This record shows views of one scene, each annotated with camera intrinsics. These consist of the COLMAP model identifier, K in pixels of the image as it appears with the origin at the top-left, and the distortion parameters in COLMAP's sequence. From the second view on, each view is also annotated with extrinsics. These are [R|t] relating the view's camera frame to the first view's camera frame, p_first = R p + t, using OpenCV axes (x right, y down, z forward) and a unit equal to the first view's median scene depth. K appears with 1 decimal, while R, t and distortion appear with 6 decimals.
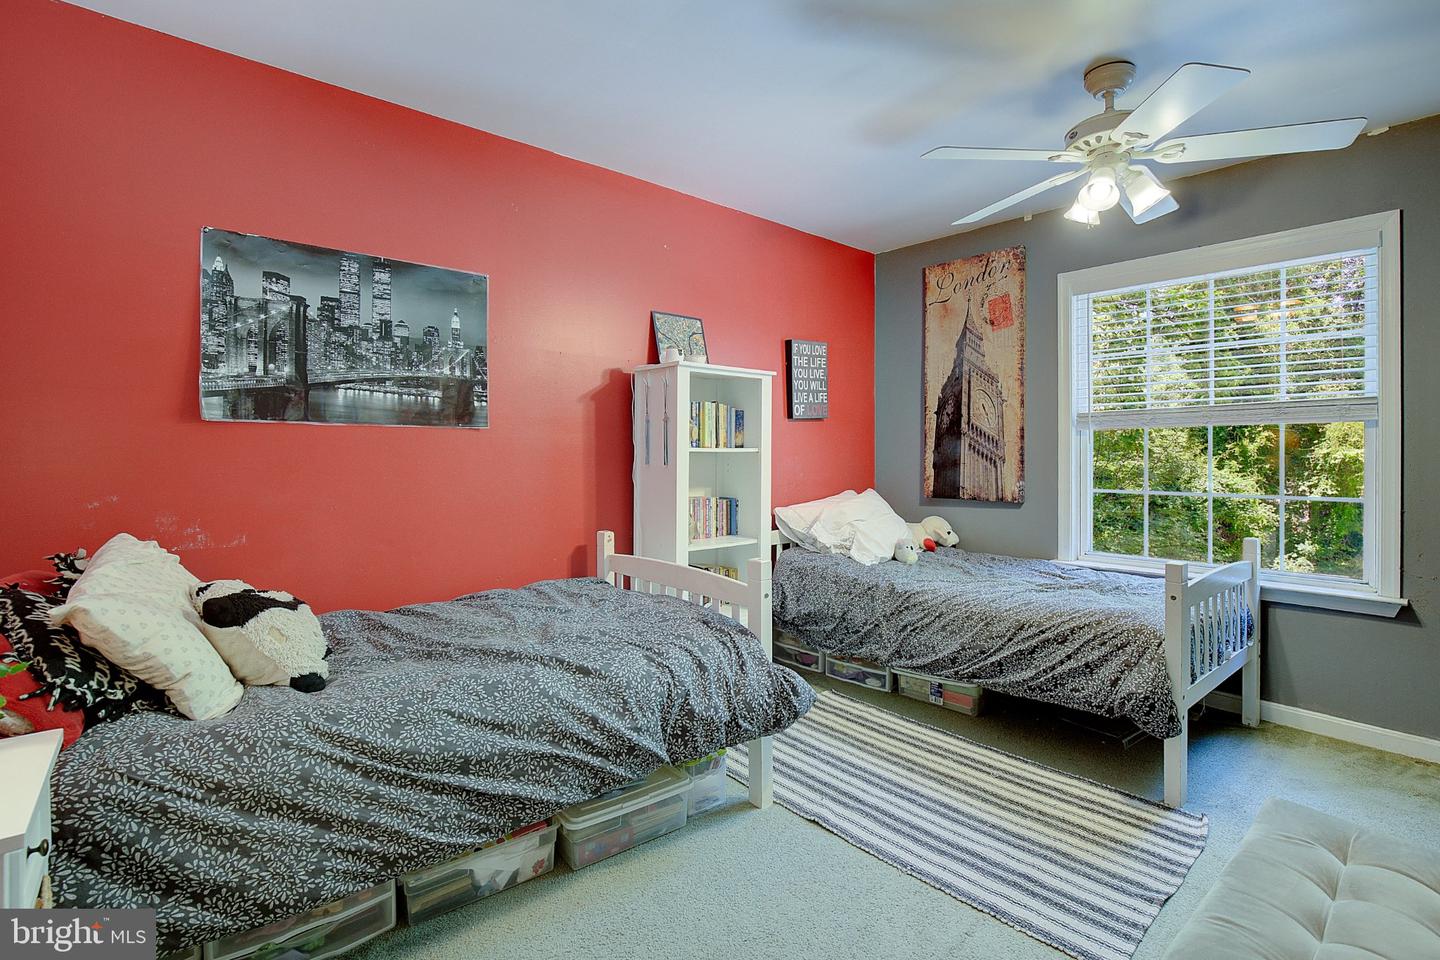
lens RADIAL K [[671.0, 0, 732.2], [0, 671.0, 468.7], [0, 0, 1]] dist [-0.016715, 0.000702]
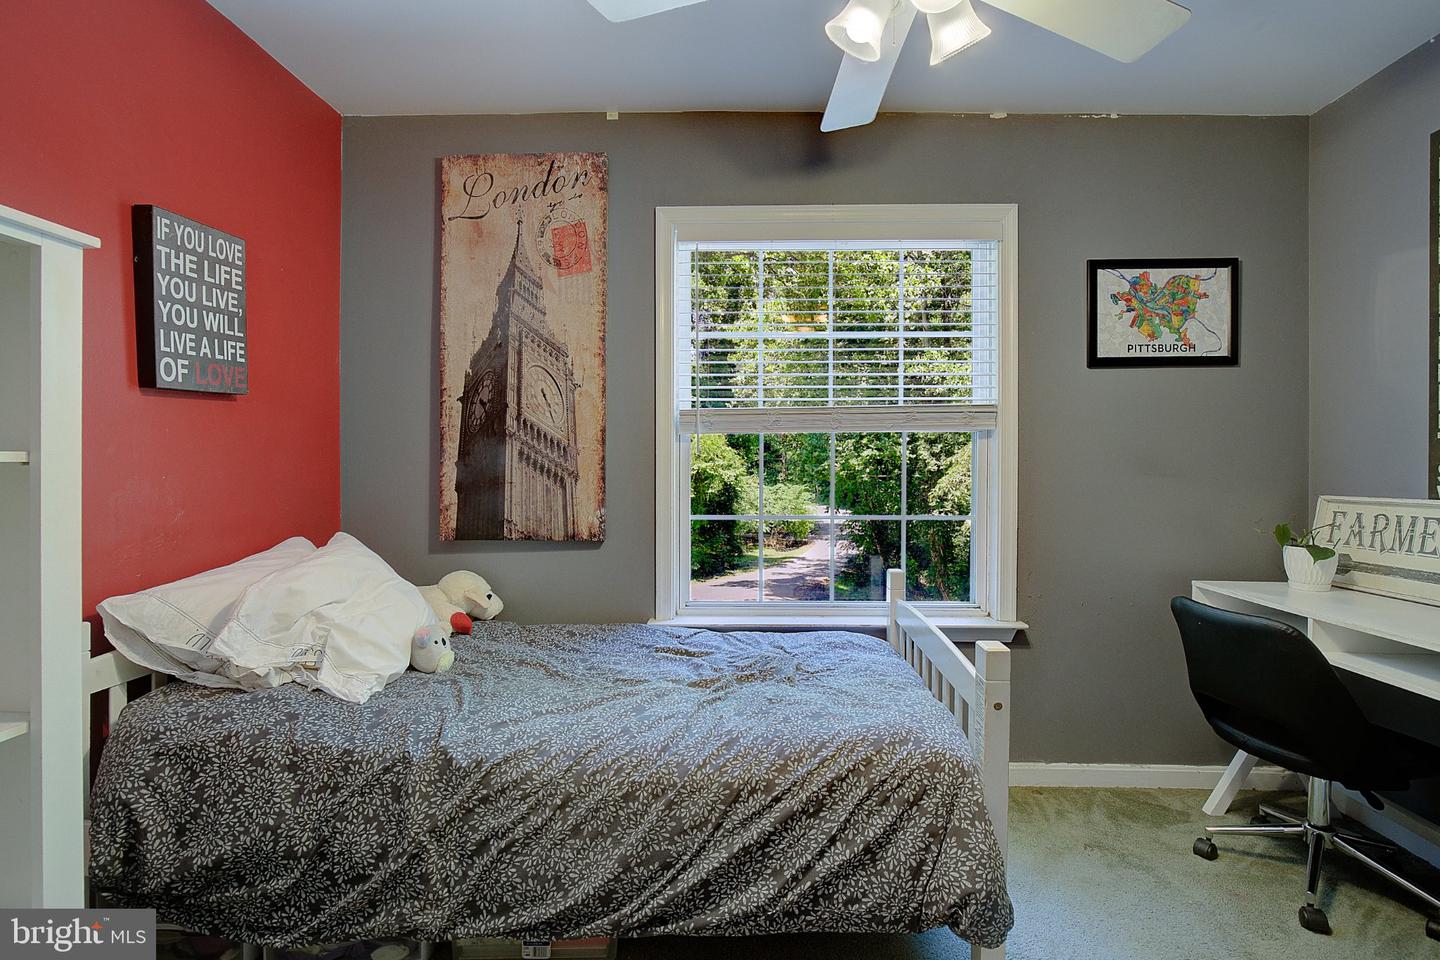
lens RADIAL K [[671.0, 0, 732.2], [0, 671.0, 468.7], [0, 0, 1]] dist [-0.016715, 0.000702]
pose [[0.684354, -0.003496, 0.729141, 0.032863], [0.016720, 0.999801, -0.010900, -0.010794], [-0.728958, 0.019650, 0.684276, 0.436237]]
